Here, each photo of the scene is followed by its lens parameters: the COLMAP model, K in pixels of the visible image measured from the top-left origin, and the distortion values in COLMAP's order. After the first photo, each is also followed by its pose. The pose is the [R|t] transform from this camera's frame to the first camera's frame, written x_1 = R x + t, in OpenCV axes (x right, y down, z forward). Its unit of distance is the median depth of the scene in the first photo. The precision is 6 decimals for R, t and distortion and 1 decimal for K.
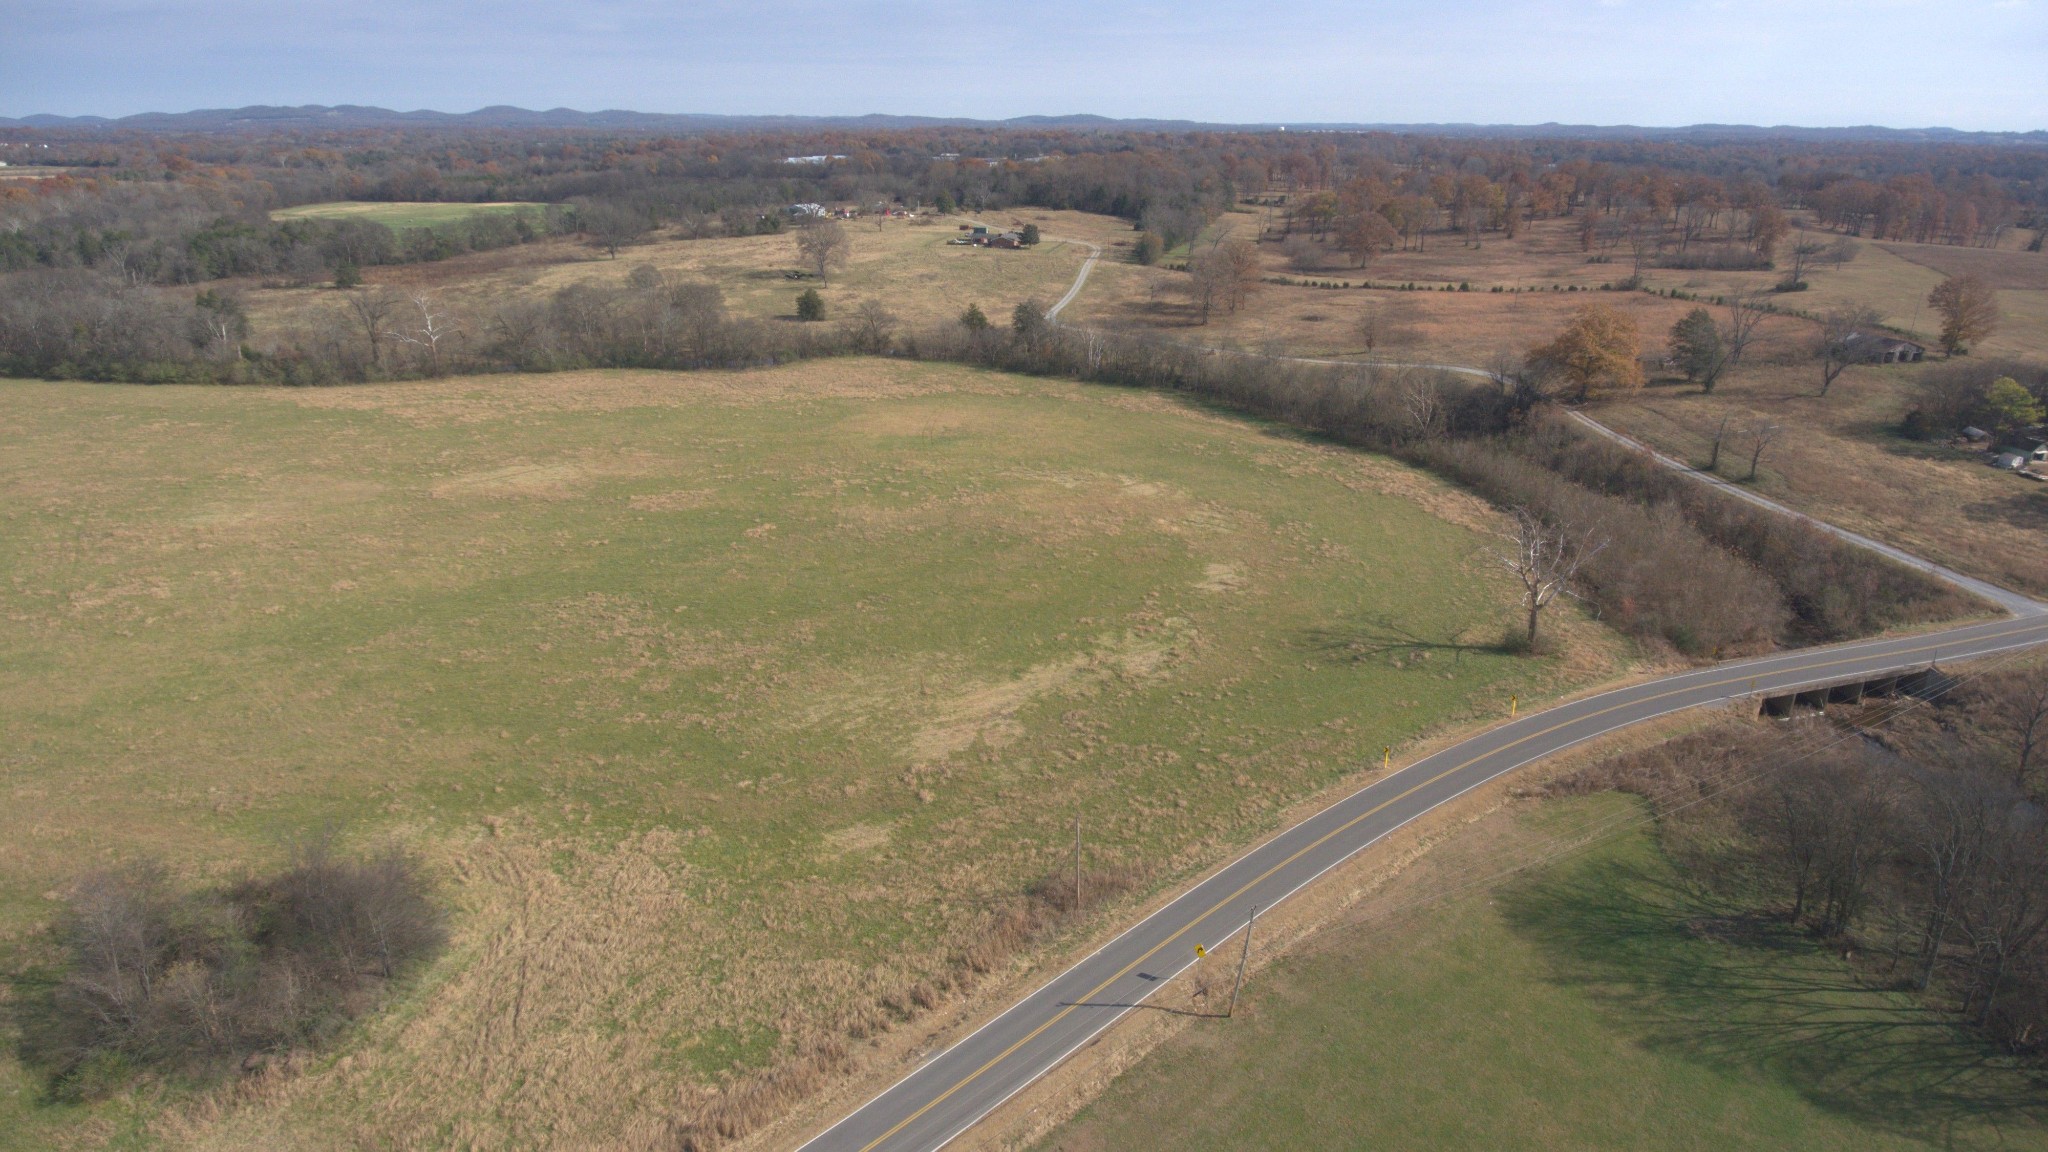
lens RADIAL K [[1196.3, 0, 1049.7], [0, 1196.3, 595.6], [0, 0, 1]] dist [-0.023794, 0.002537]
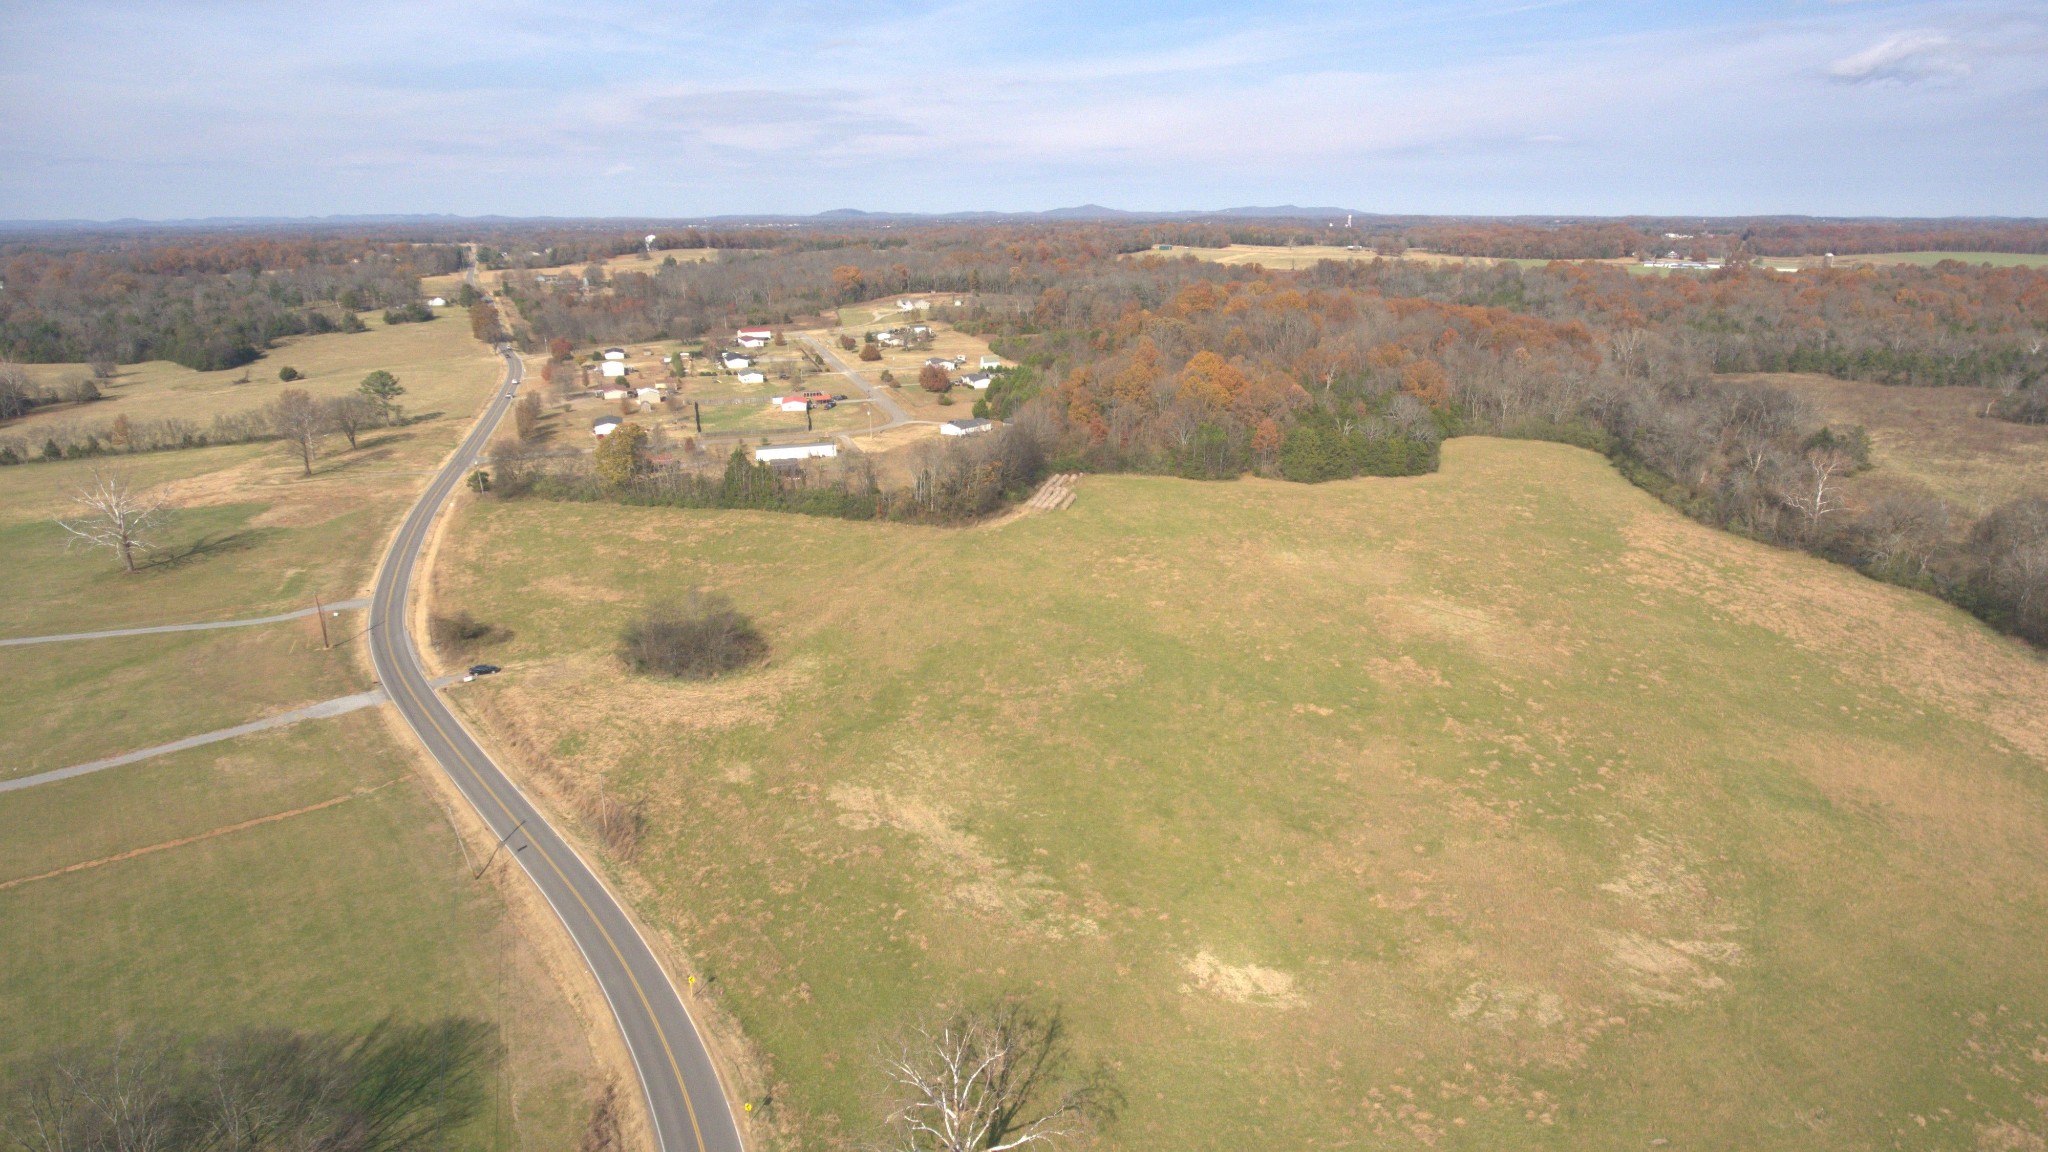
lens RADIAL K [[1196.3, 0, 1049.7], [0, 1196.3, 595.6], [0, 0, 1]] dist [-0.023794, 0.002537]
pose [[-0.092342, 0.298535, -0.949921, 0.507032], [-0.362418, 0.878485, 0.311315, -0.265040], [0.927430, 0.373016, 0.027074, 0.511366]]
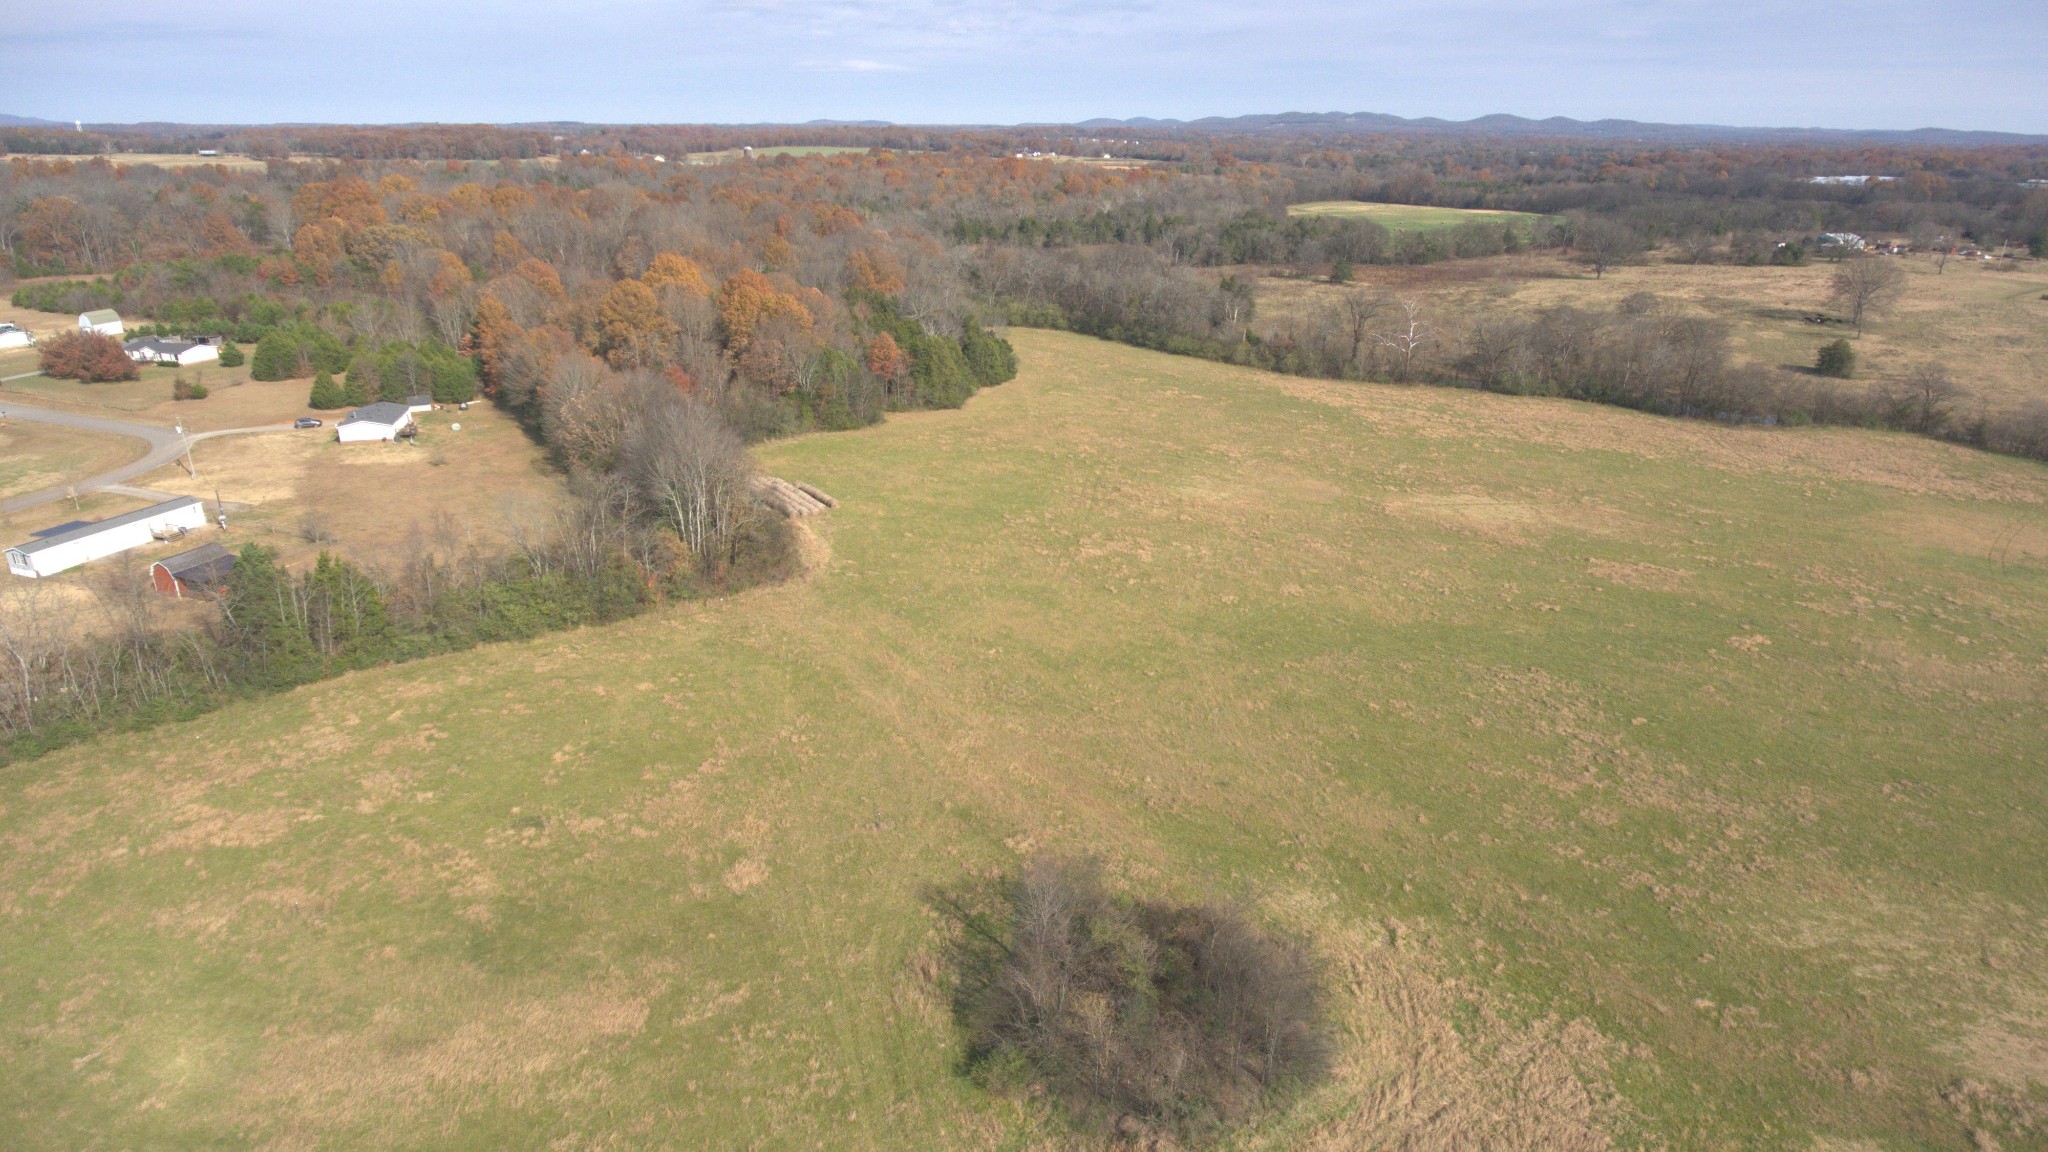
lens RADIAL K [[1196.3, 0, 1049.7], [0, 1196.3, 595.6], [0, 0, 1]] dist [-0.023794, 0.002537]
pose [[0.737501, 0.248735, -0.627871, -0.066718], [-0.252637, 0.963814, 0.085073, -0.023462], [0.626312, 0.095882, 0.773654, 0.053695]]
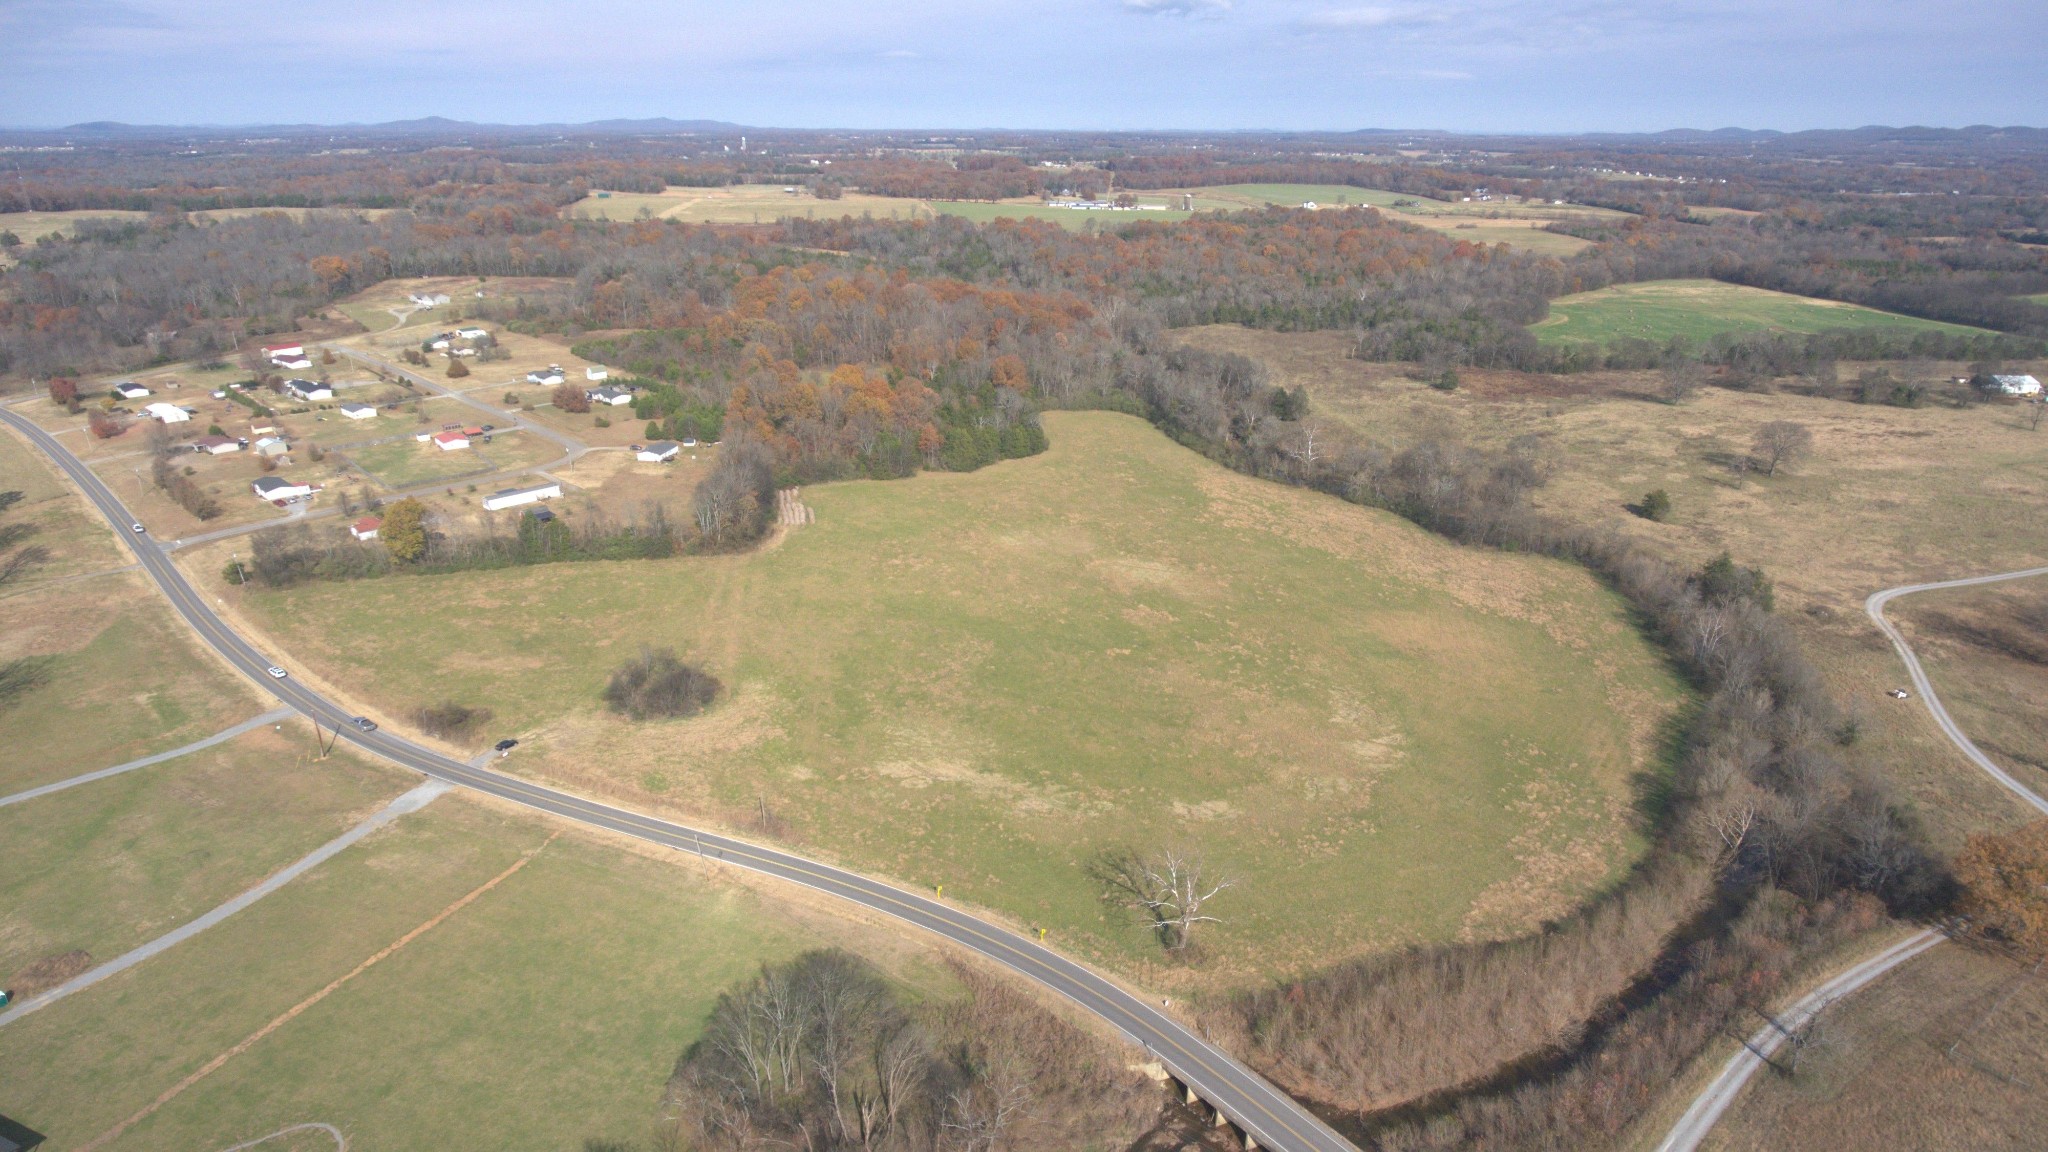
lens RADIAL K [[1196.3, 0, 1049.7], [0, 1196.3, 595.6], [0, 0, 1]] dist [-0.023794, 0.002537]
pose [[0.385091, 0.336745, -0.859248, 0.746504], [-0.342822, 0.916628, 0.205590, -0.293721], [0.856842, 0.215398, 0.468429, 0.114425]]
